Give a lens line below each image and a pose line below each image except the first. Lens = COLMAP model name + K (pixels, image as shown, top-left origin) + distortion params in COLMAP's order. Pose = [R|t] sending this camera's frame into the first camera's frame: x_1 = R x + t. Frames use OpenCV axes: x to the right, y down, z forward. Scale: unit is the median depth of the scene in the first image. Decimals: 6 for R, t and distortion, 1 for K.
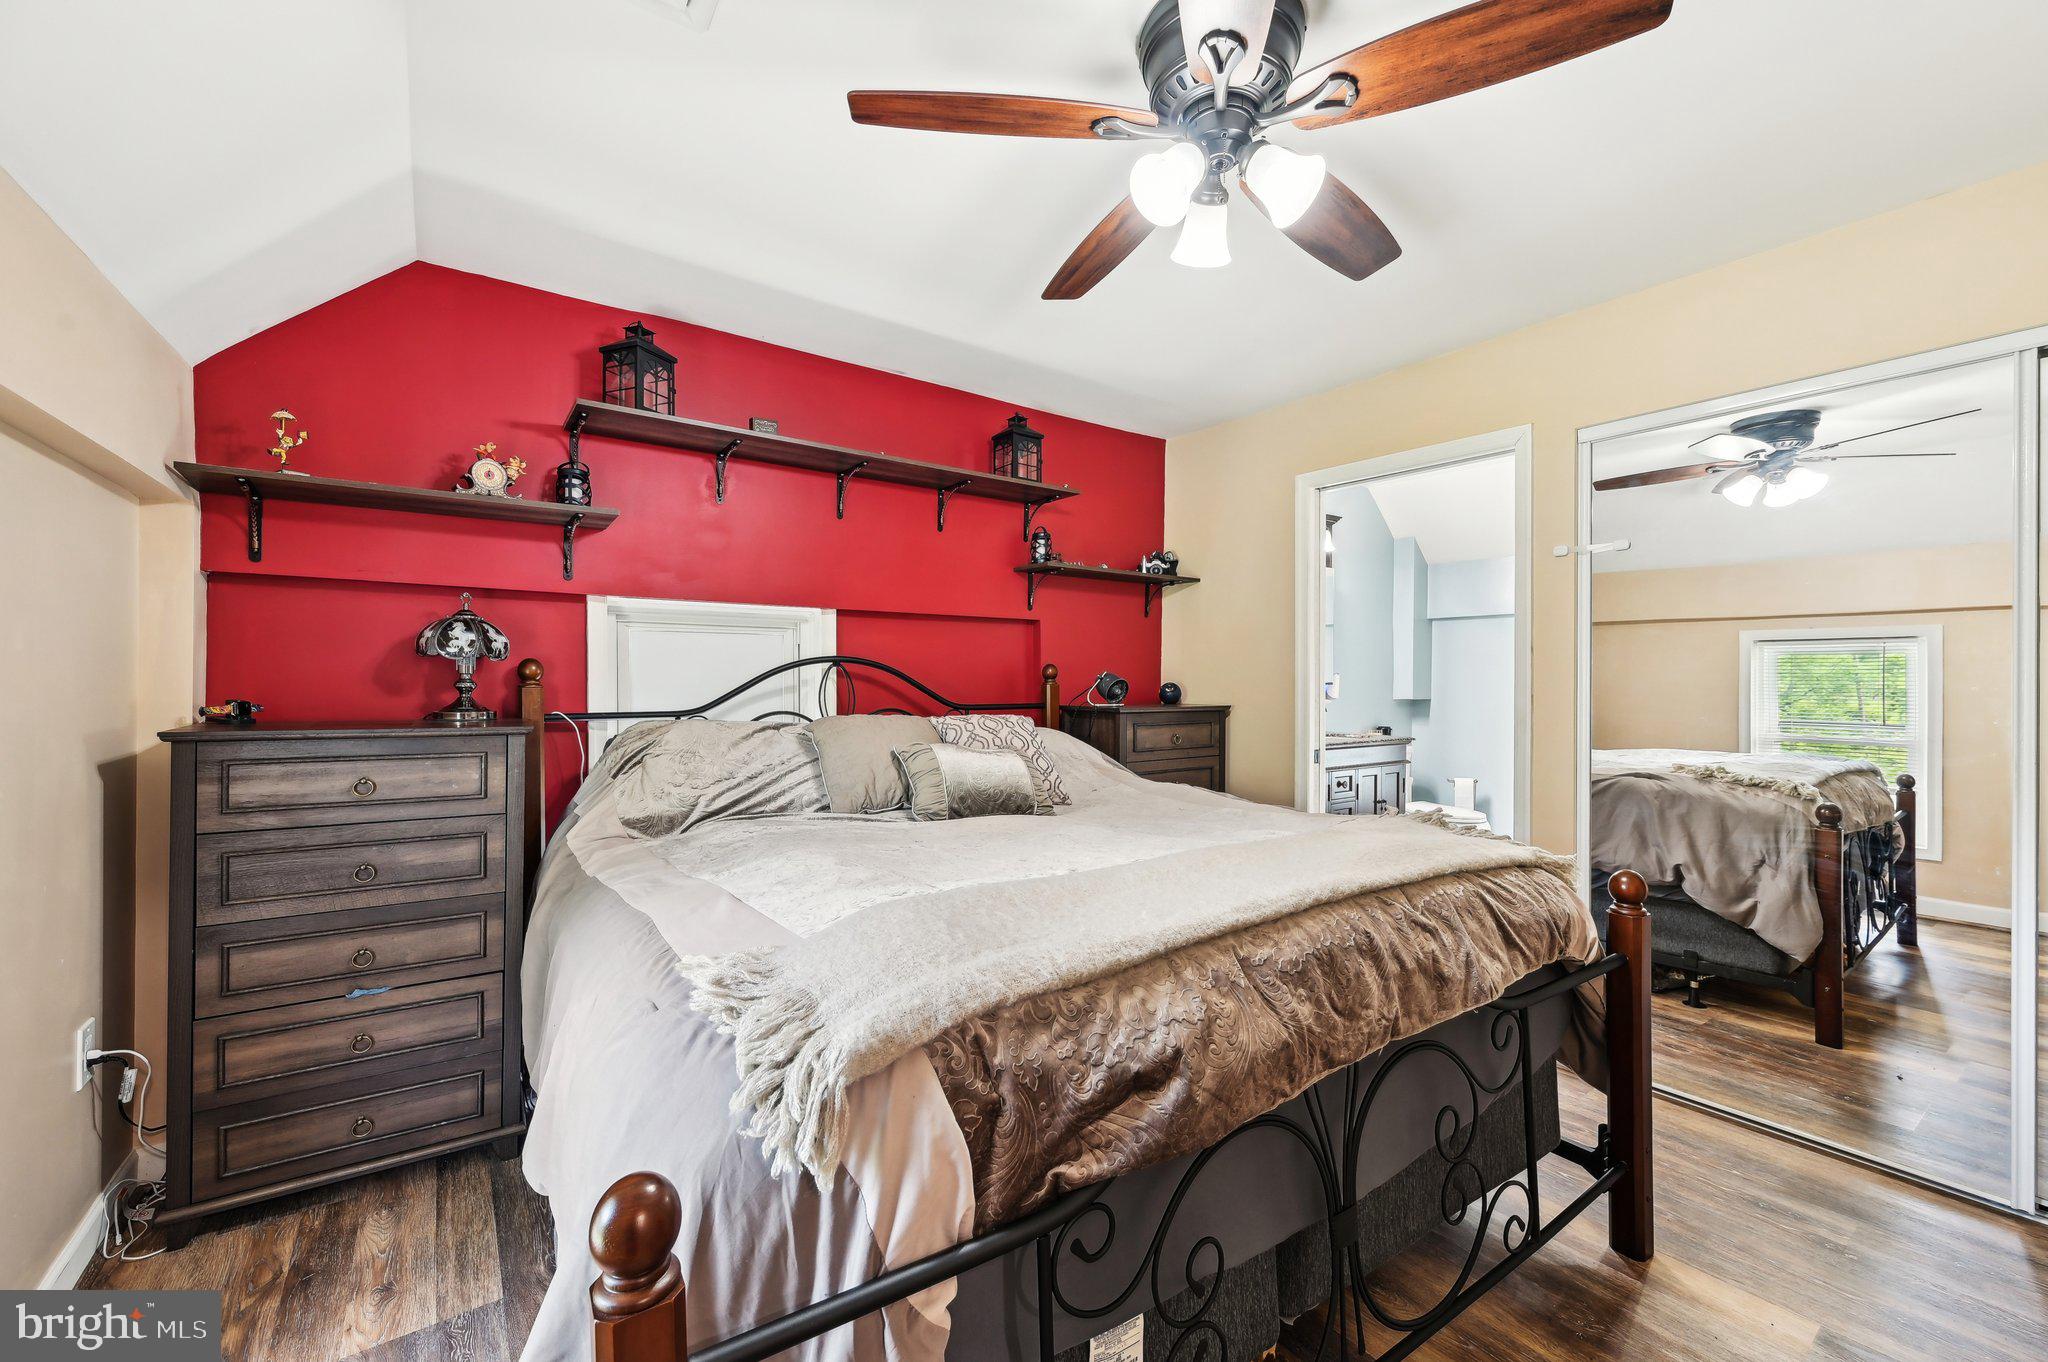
lens RADIAL K [[818.0, 0, 1022.3], [0, 818.0, 679.9], [0, 0, 1]] dist [-0.001233, 0.000406]
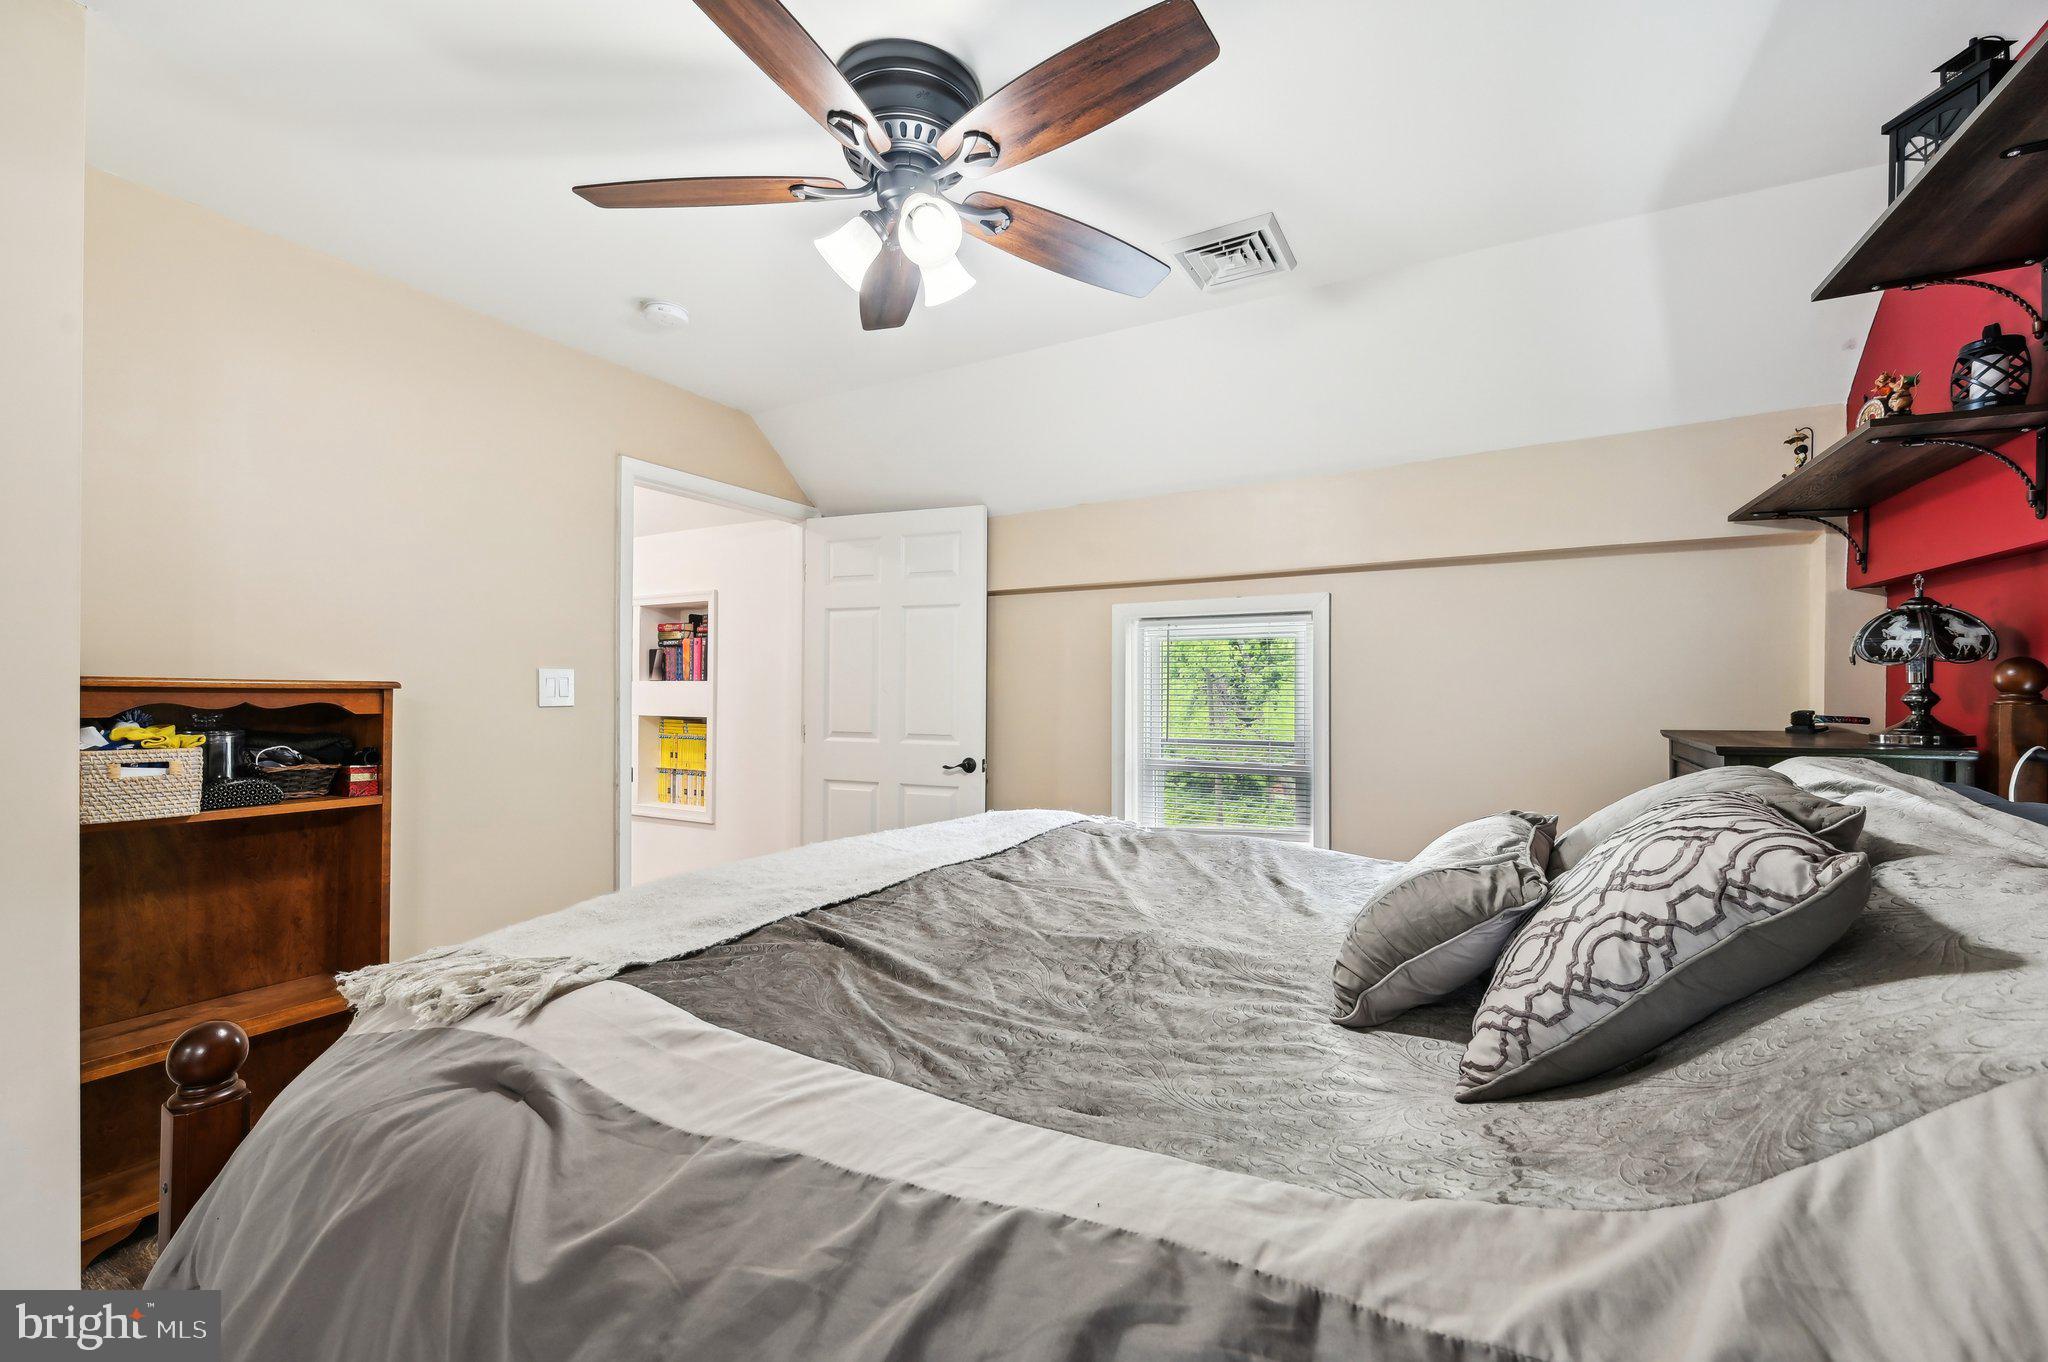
lens RADIAL K [[818.0, 0, 1027.4], [0, 818.0, 685.8], [0, 0, 1]] dist [-0.001233, 0.000406]
pose [[-0.900449, -0.003288, -0.434949, 0.368722], [-0.000864, 0.999983, -0.005769, -0.001412], [0.434961, -0.004819, -0.900436, 1.324323]]
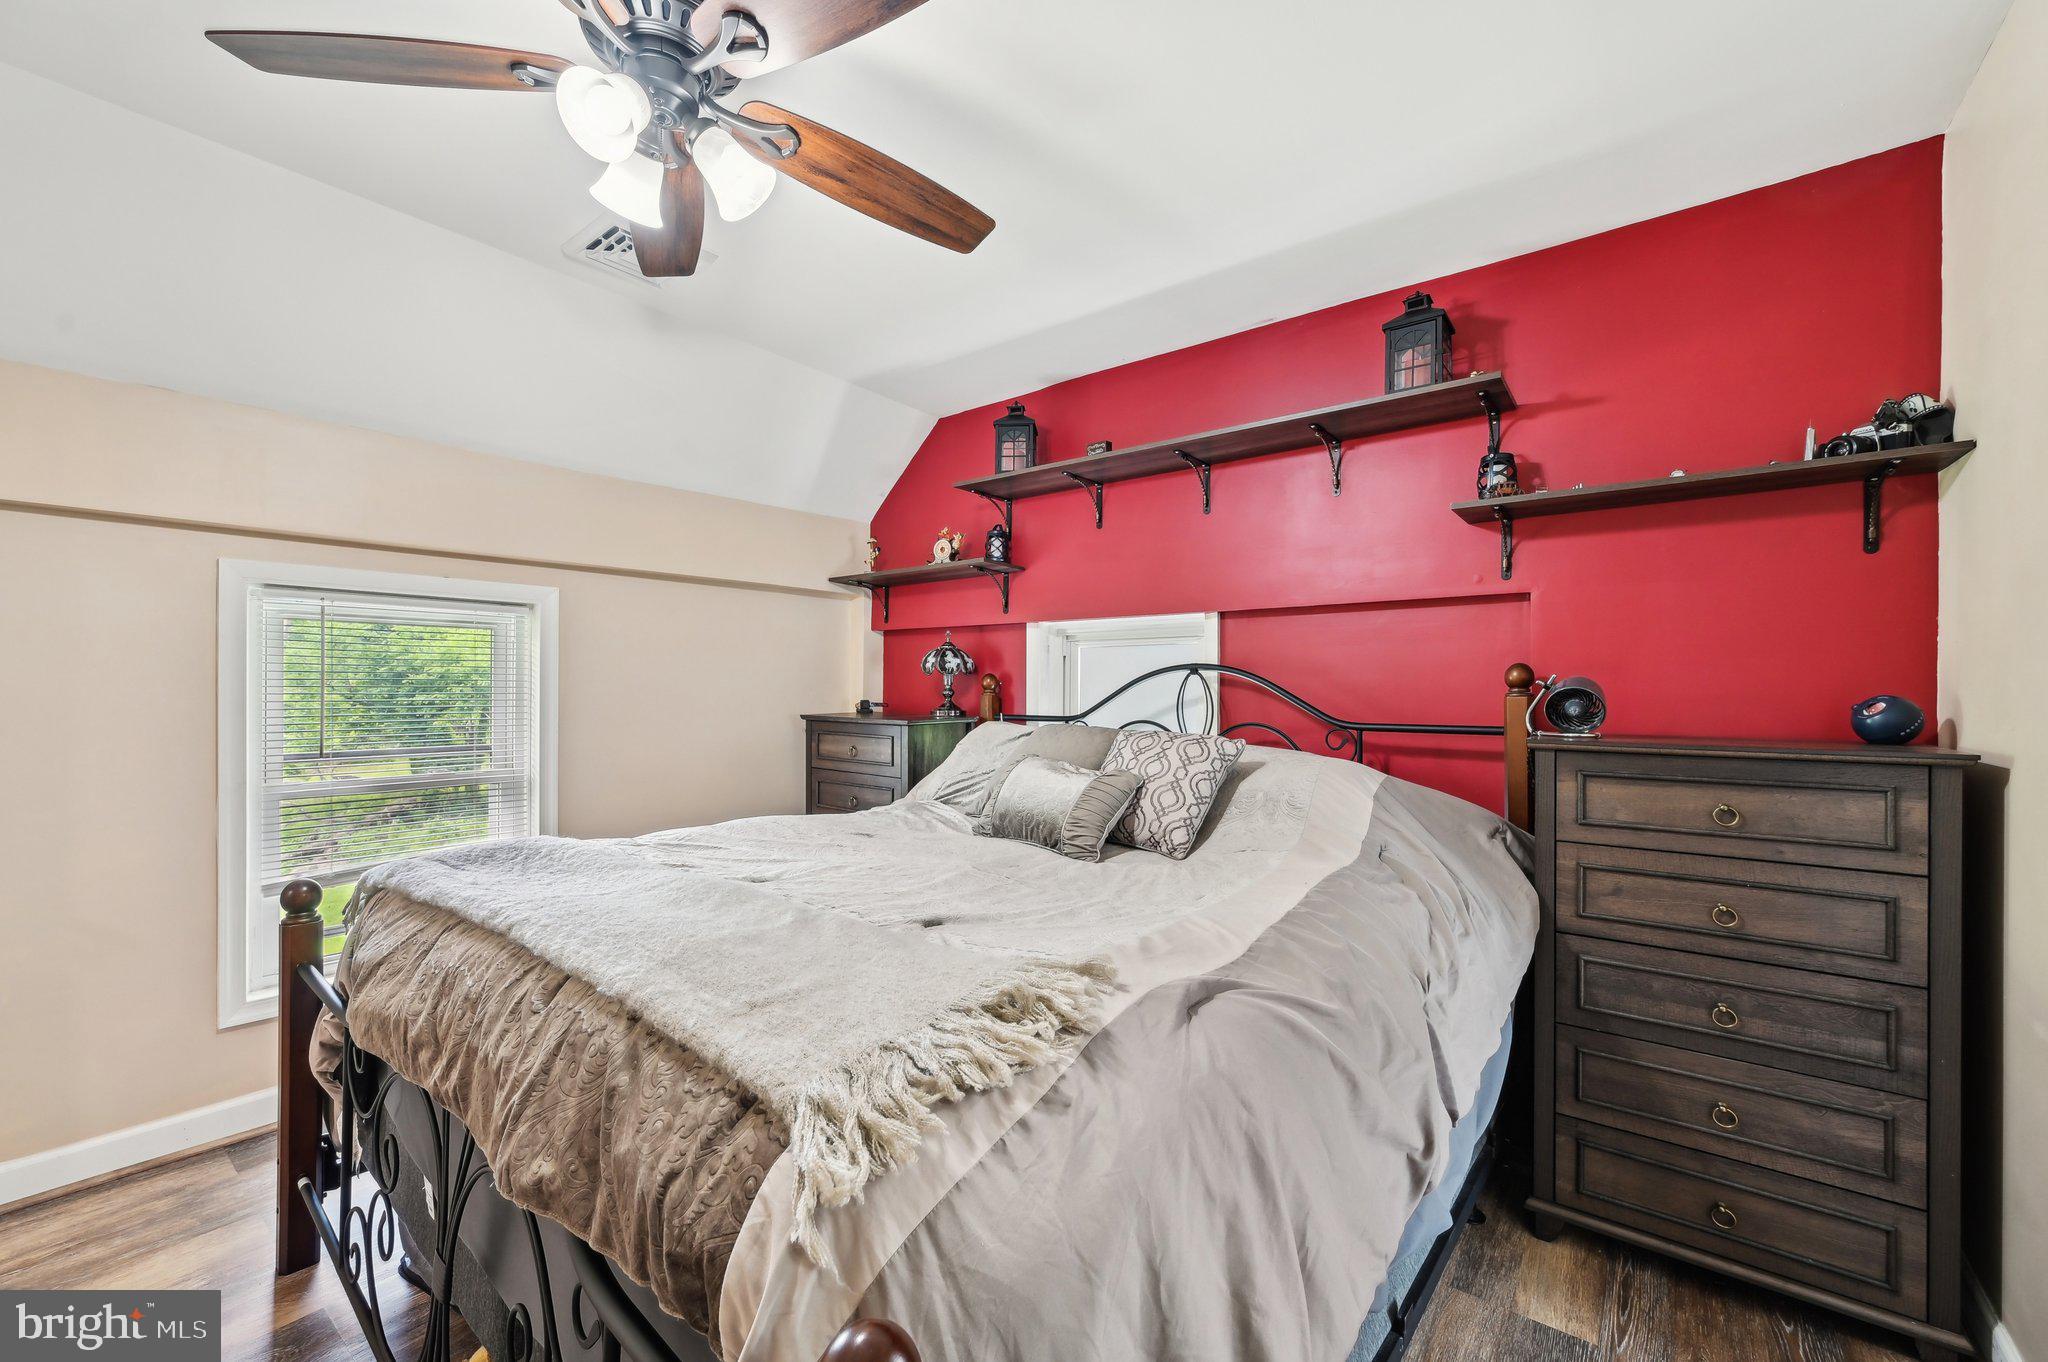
lens RADIAL K [[818.0, 0, 1033.7], [0, 818.0, 684.6], [0, 0, 1]] dist [-0.001233, 0.000406]
pose [[0.281725, -0.004847, -0.959483, 0.793645], [0.000012, 0.999987, -0.005048, -0.001175], [0.959495, 0.001410, 0.281722, 0.735459]]
